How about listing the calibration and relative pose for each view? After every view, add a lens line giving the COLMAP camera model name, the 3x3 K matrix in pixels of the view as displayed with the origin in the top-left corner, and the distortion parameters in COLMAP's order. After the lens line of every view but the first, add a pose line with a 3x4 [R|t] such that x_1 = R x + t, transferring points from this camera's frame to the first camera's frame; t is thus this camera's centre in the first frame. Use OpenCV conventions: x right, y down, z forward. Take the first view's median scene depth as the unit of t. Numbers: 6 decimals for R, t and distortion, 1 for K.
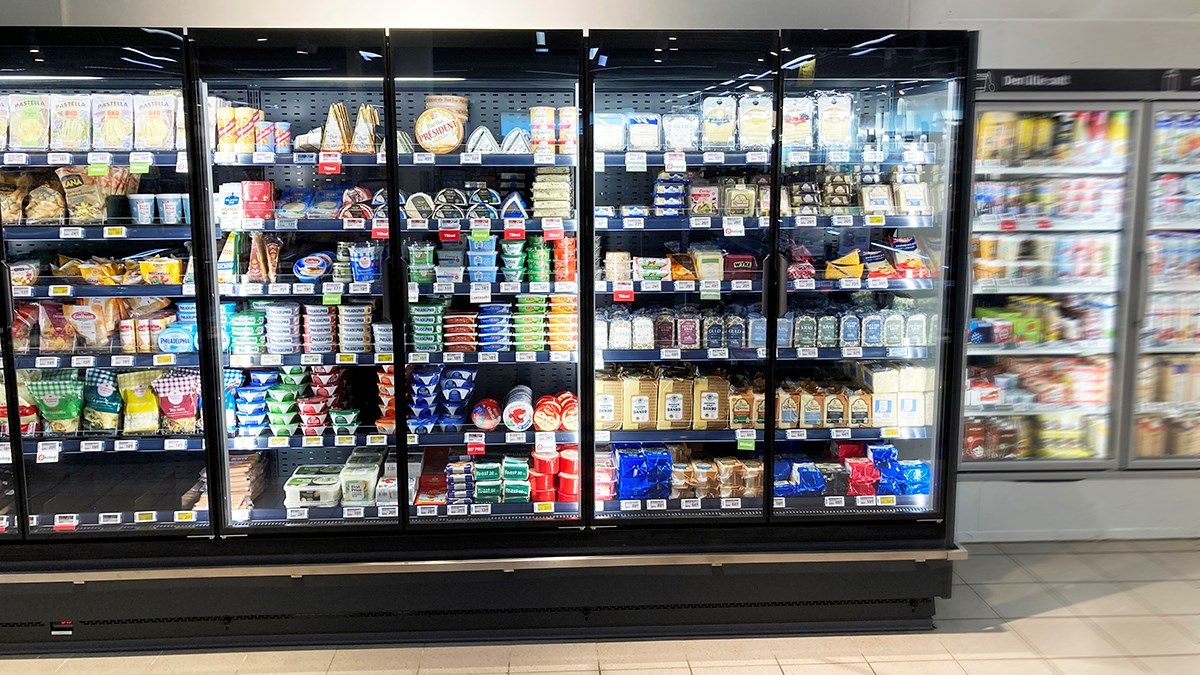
lens RADIAL K [[968.6, 0, 603.2], [0, 968.6, 324.8], [0, 0, 1]] dist [0.047998, -0.009583]
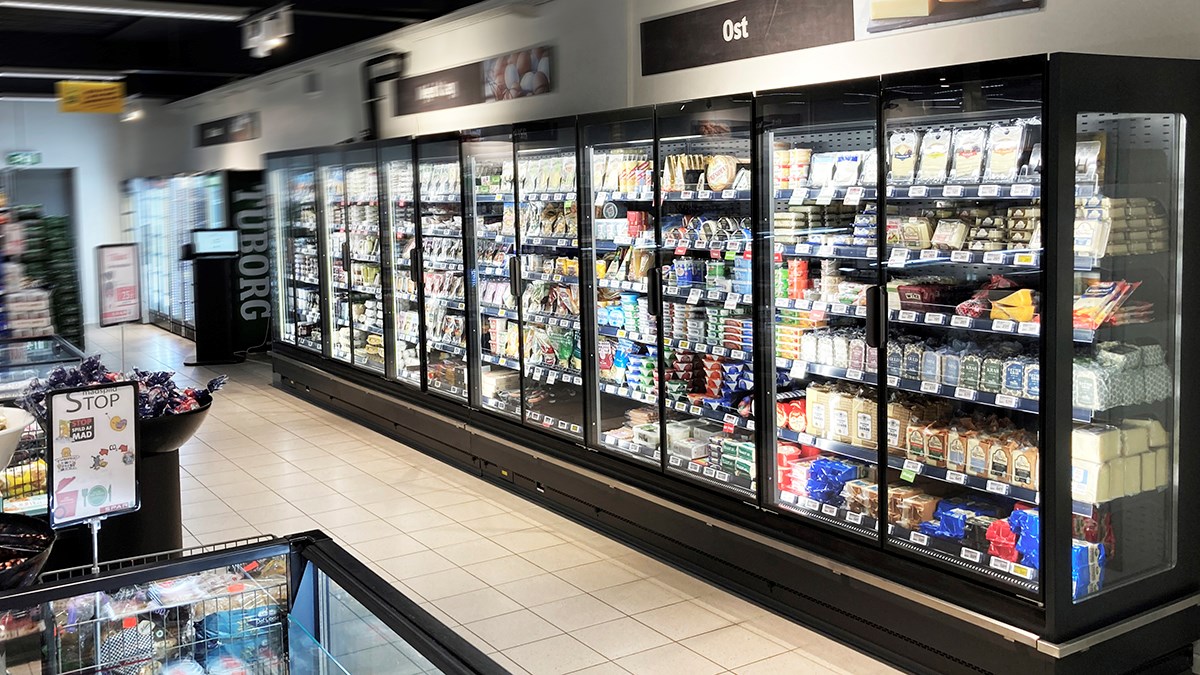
lens RADIAL K [[1129.3, 0, 600.0], [0, 1129.3, 337.5], [0, 0, 1]] dist [-0.001046, -0.003216]
pose [[0.495291, 0.106733, -0.862145, 0.993674], [-0.135996, 0.989714, 0.044397, -0.026346], [0.858016, 0.095259, 0.504712, 0.124614]]
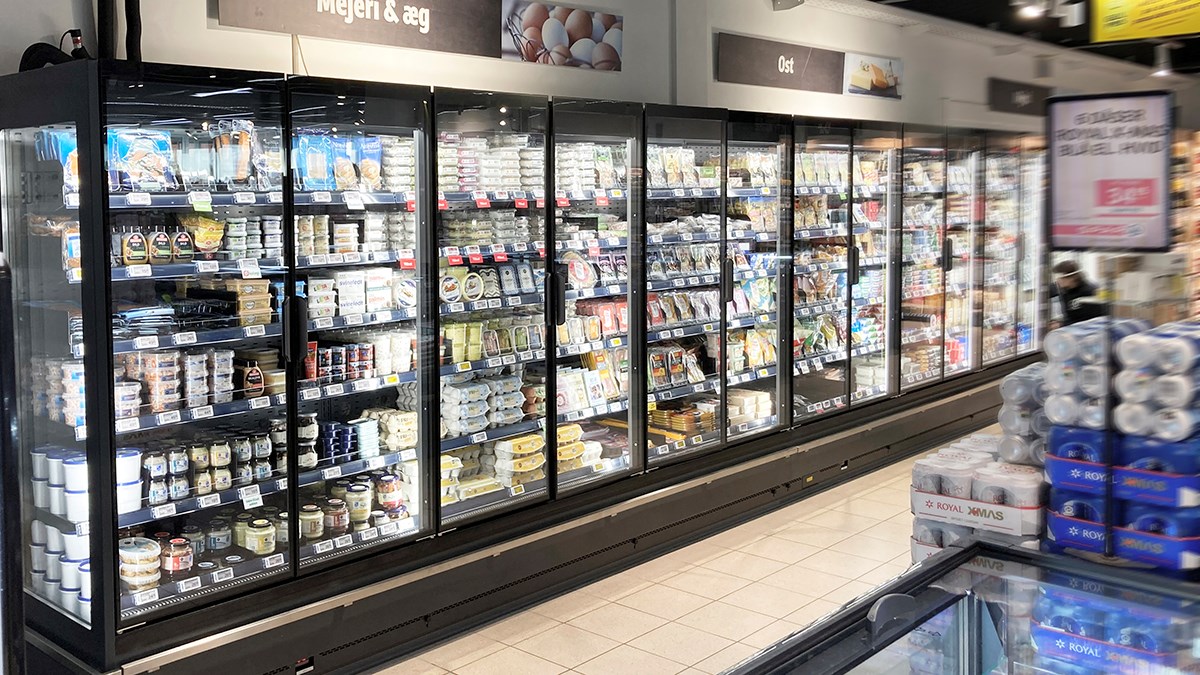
lens RADIAL K [[1076.1, 0, 598.4], [0, 1076.1, 284.0], [0, 0, 1]] dist [-0.000711, 0.000184]
pose [[0.721757, -0.065234, 0.689065, -1.039303], [0.132493, 0.990160, -0.045040, 0.014904], [-0.679347, 0.123804, 0.723298, -0.032045]]
